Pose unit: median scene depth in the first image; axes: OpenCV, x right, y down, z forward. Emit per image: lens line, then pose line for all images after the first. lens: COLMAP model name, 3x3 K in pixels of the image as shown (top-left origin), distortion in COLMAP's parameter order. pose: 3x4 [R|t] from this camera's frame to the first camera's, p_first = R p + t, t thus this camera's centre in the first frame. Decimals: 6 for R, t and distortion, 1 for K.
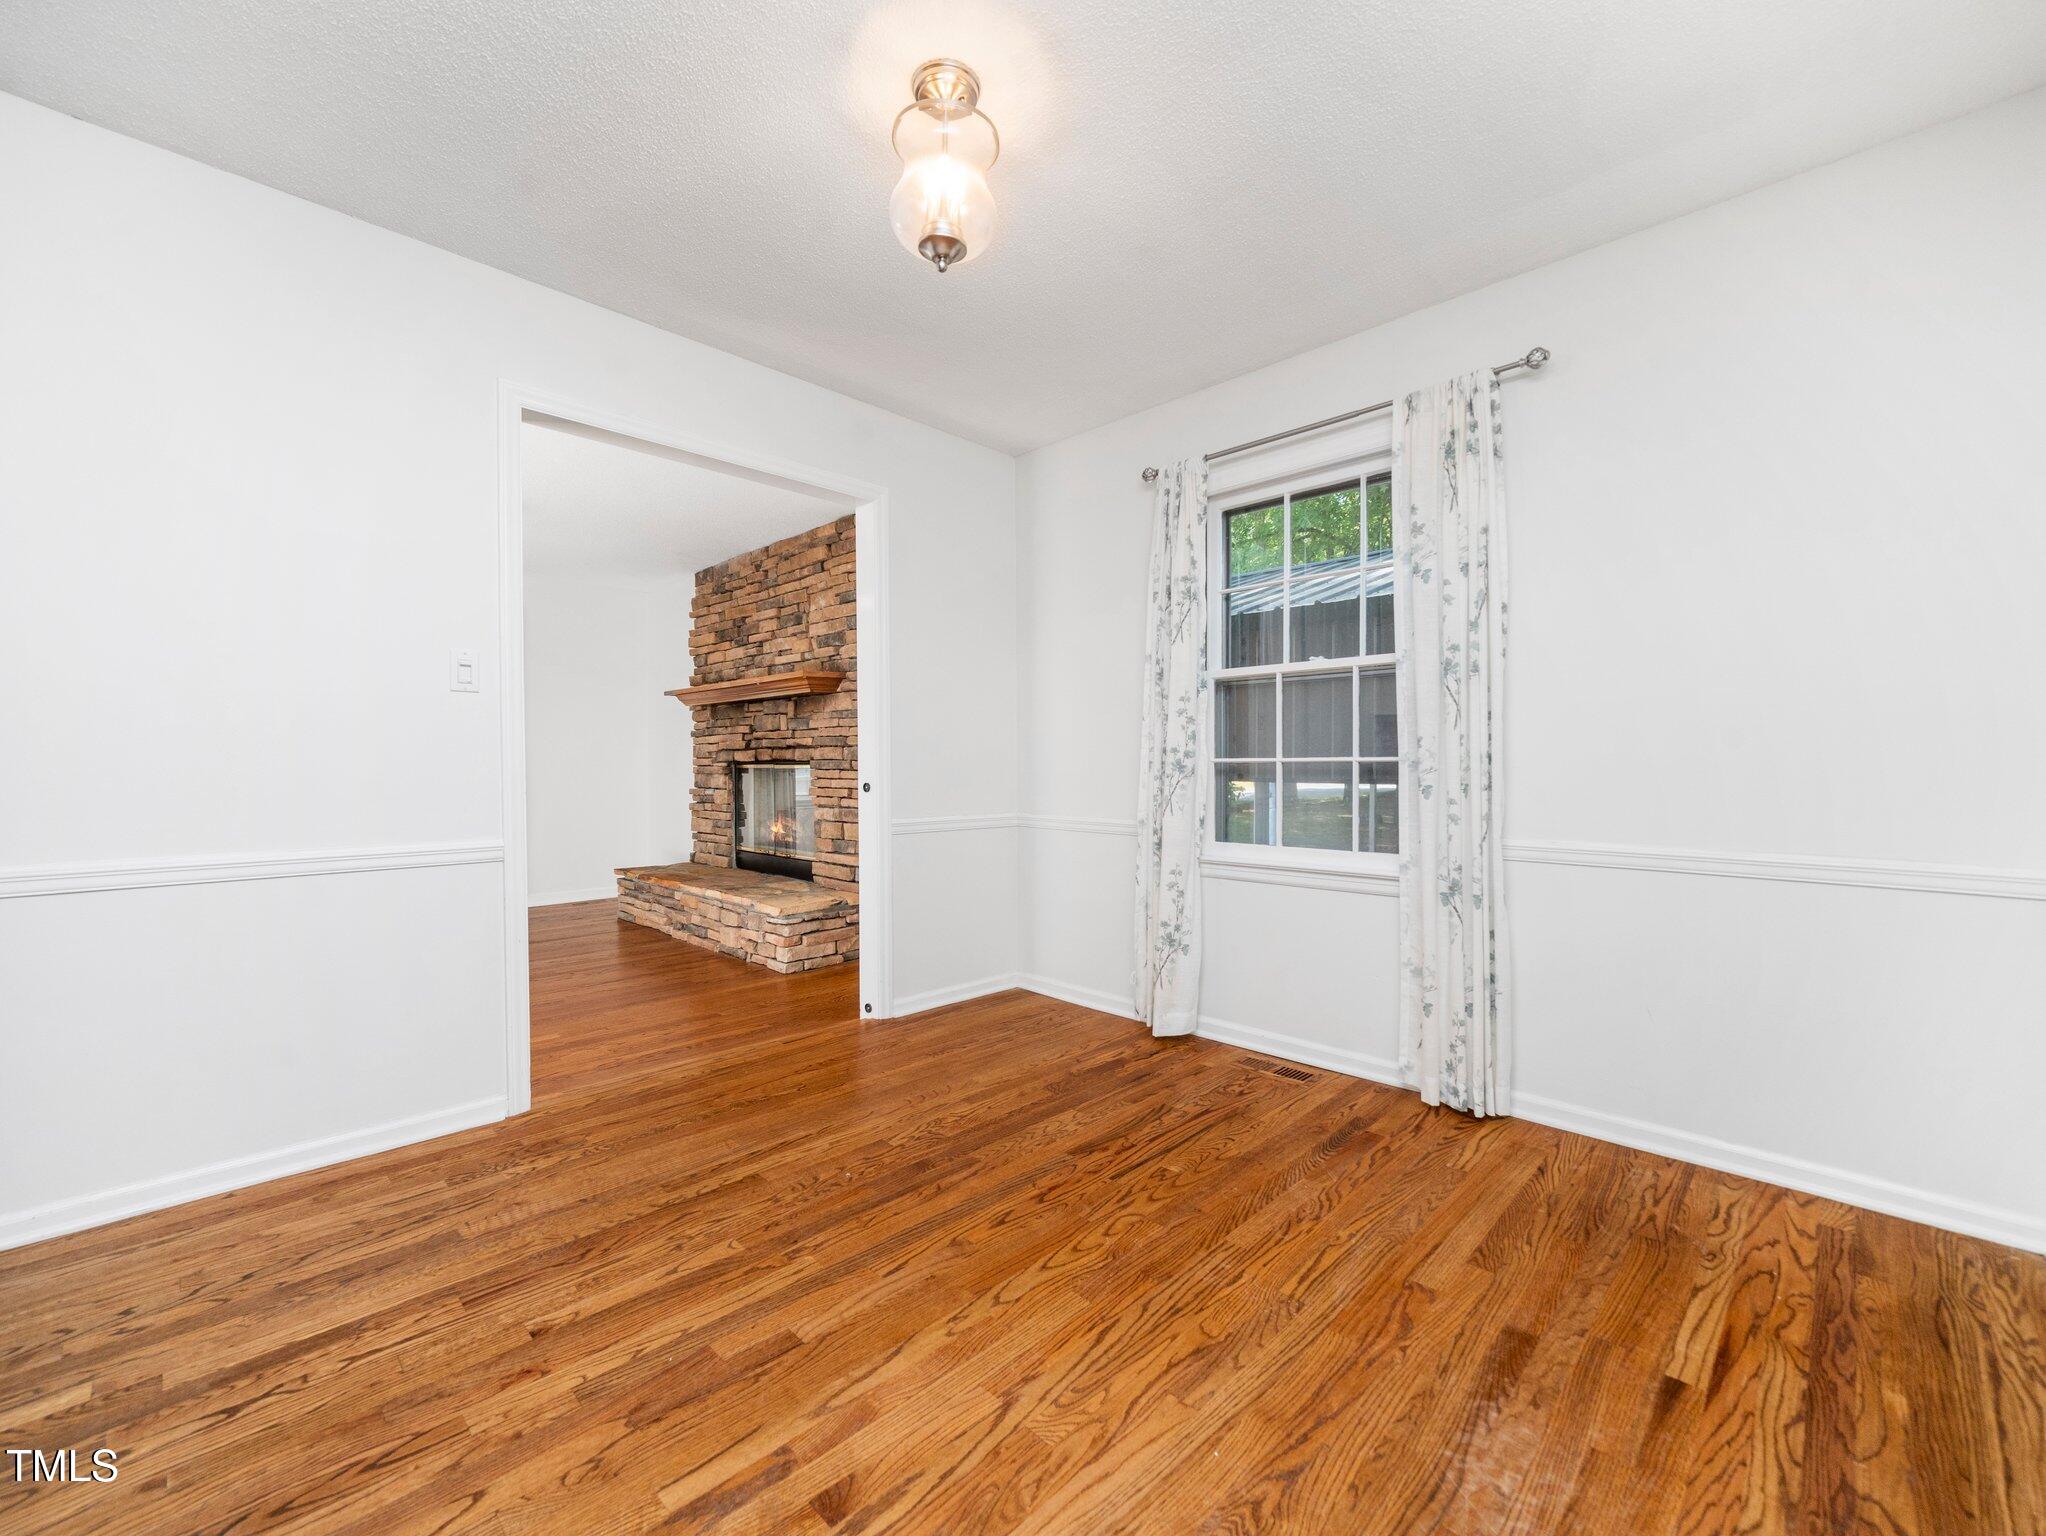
lens RADIAL K [[862.5, 0, 1020.9], [0, 862.5, 772.6], [0, 0, 1]] dist [-0.002381, -0.000341]
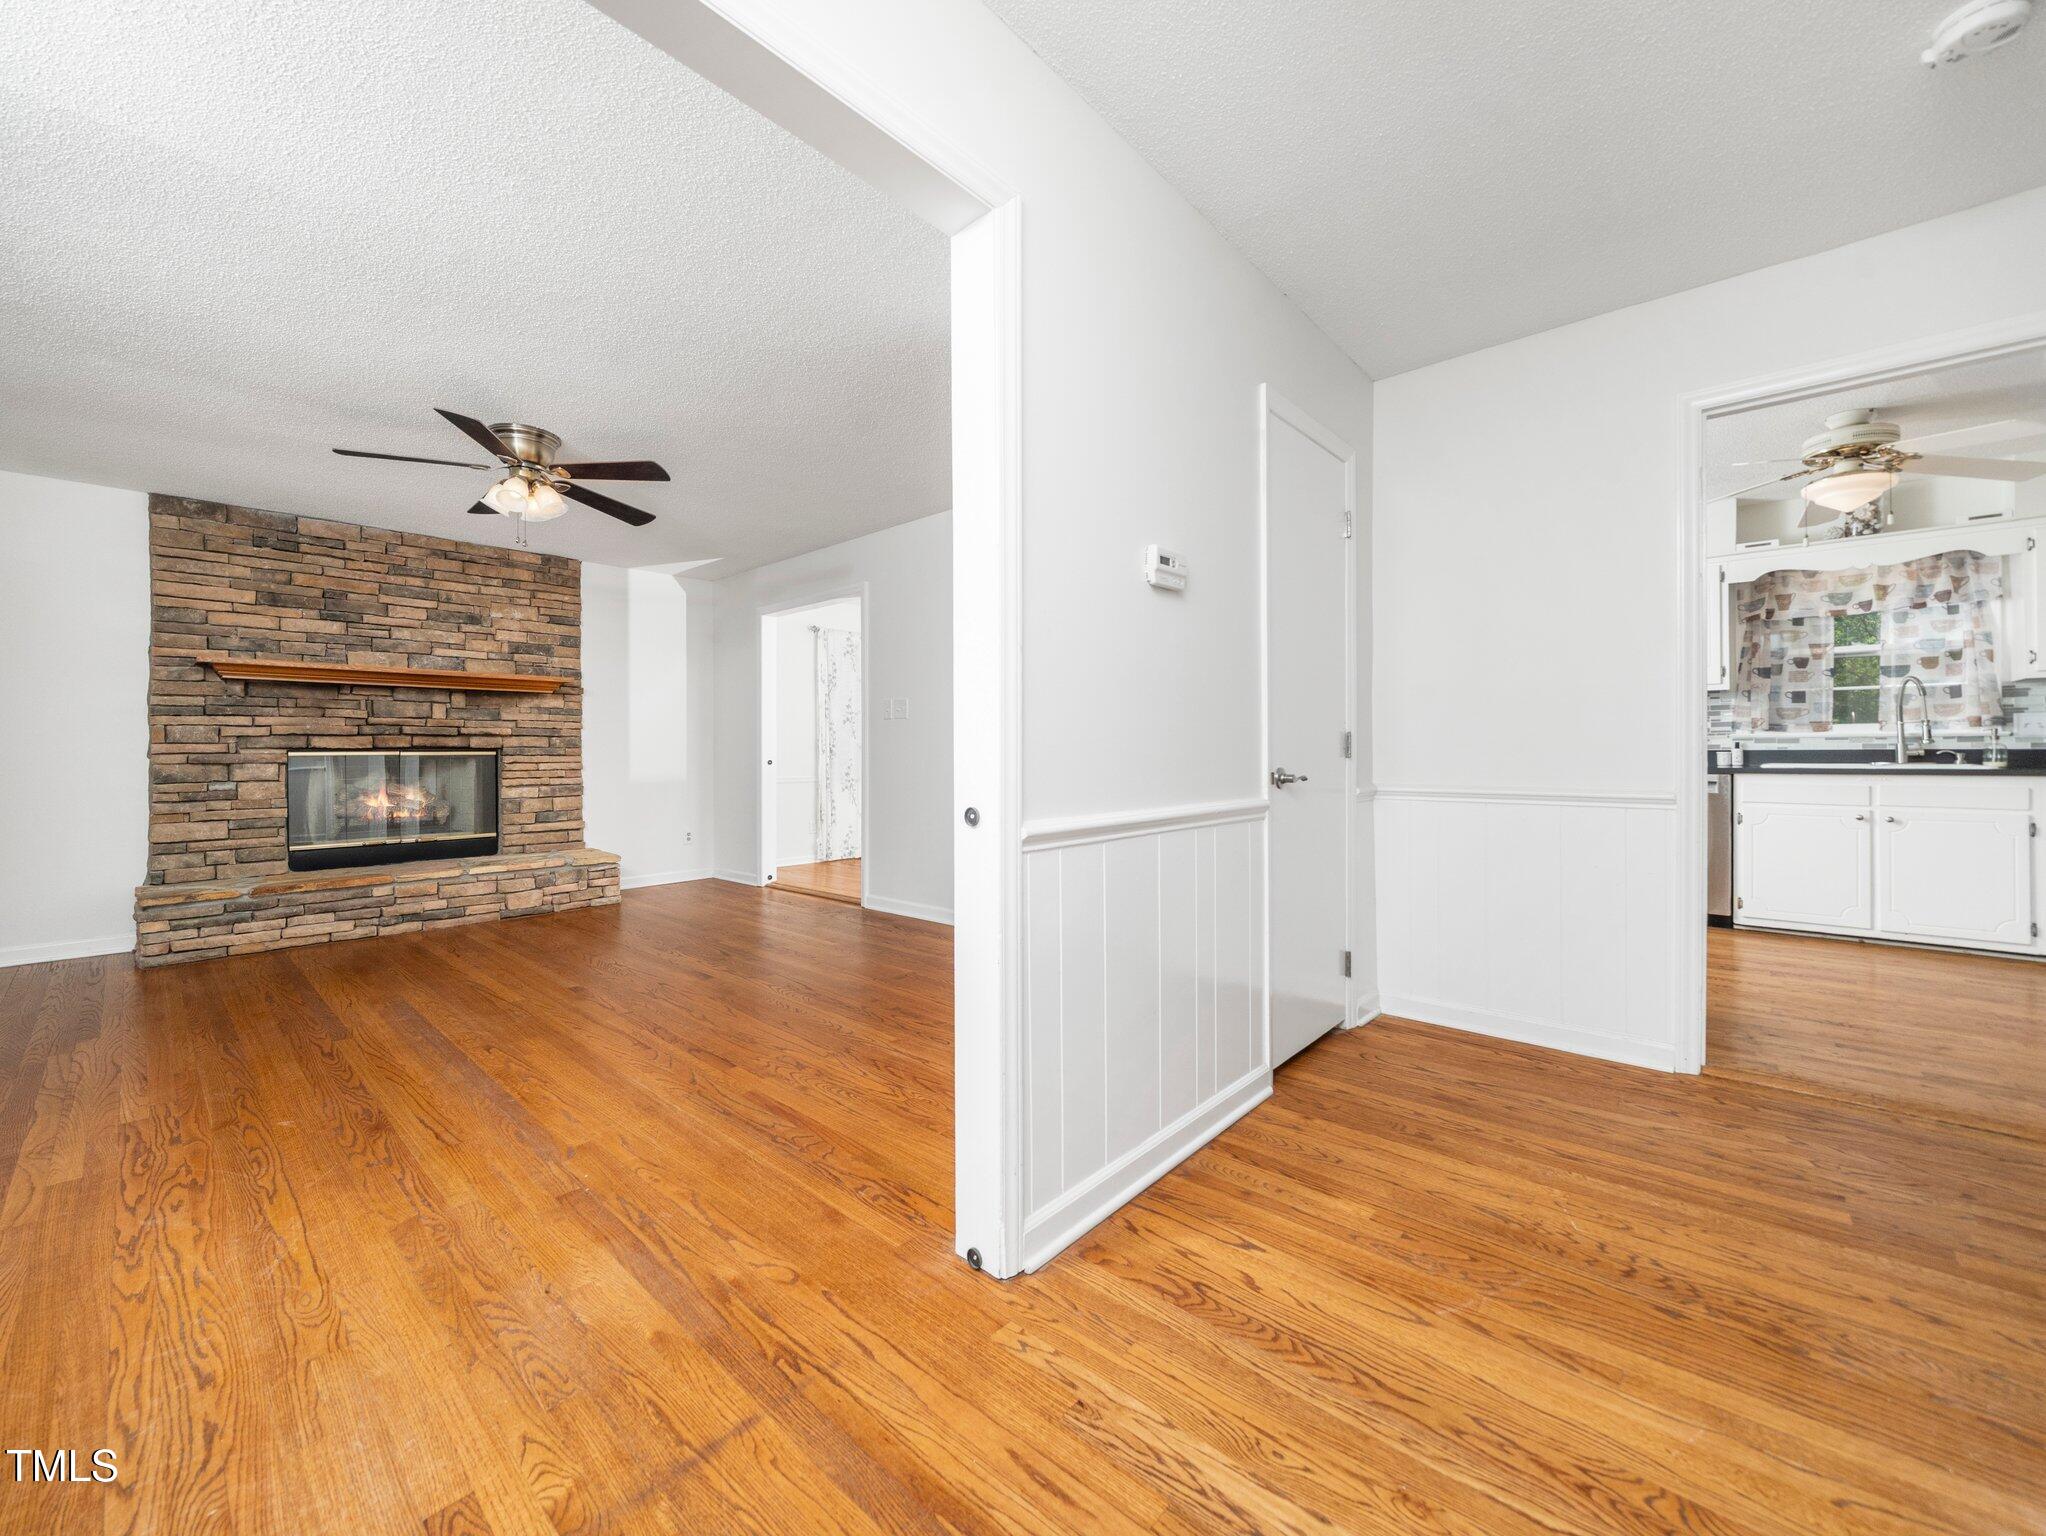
lens RADIAL K [[801.3, 0, 1020.7], [0, 801.3, 753.8], [0, 0, 1]] dist [-0.001649, -0.000474]
pose [[-0.059037, -0.002645, 0.998252, -1.351459], [0.012317, 0.999918, 0.003377, -0.000836], [-0.998180, 0.012494, -0.059000, 0.369076]]
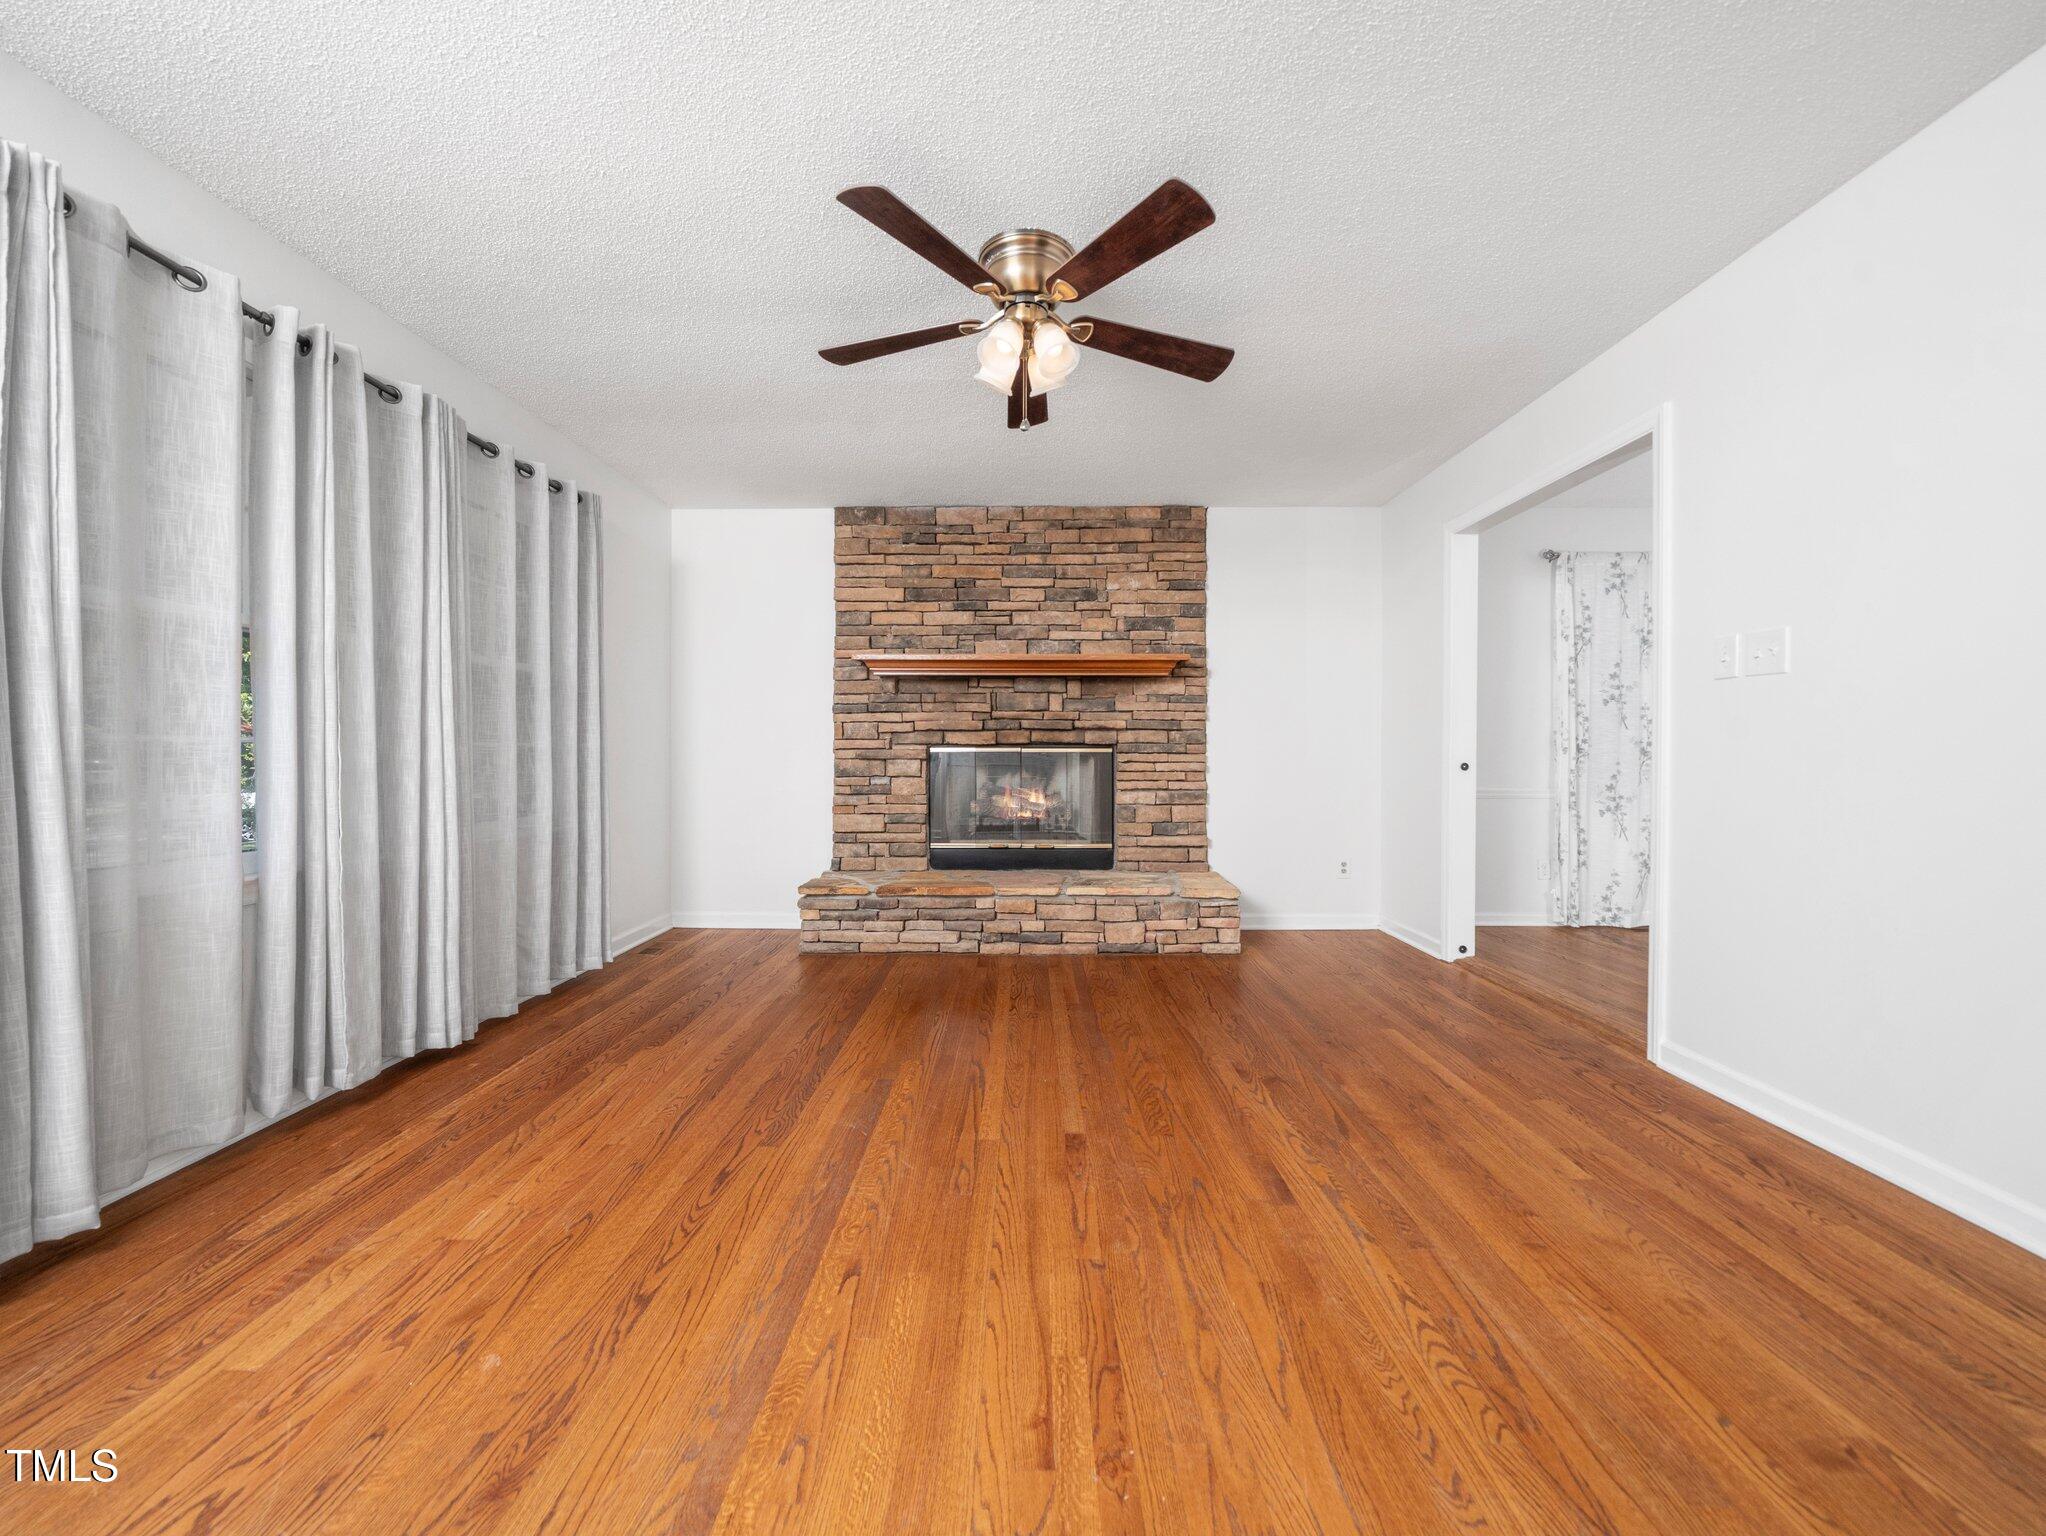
lens RADIAL K [[801.3, 0, 1022.8], [0, 801.3, 757.6], [0, 0, 1]] dist [-0.001649, -0.000474]
pose [[0.702965, -0.002964, 0.711218, -0.957533], [0.003759, 0.999993, 0.000451, 0.000751], [-0.711214, 0.002357, 0.702971, 0.439424]]
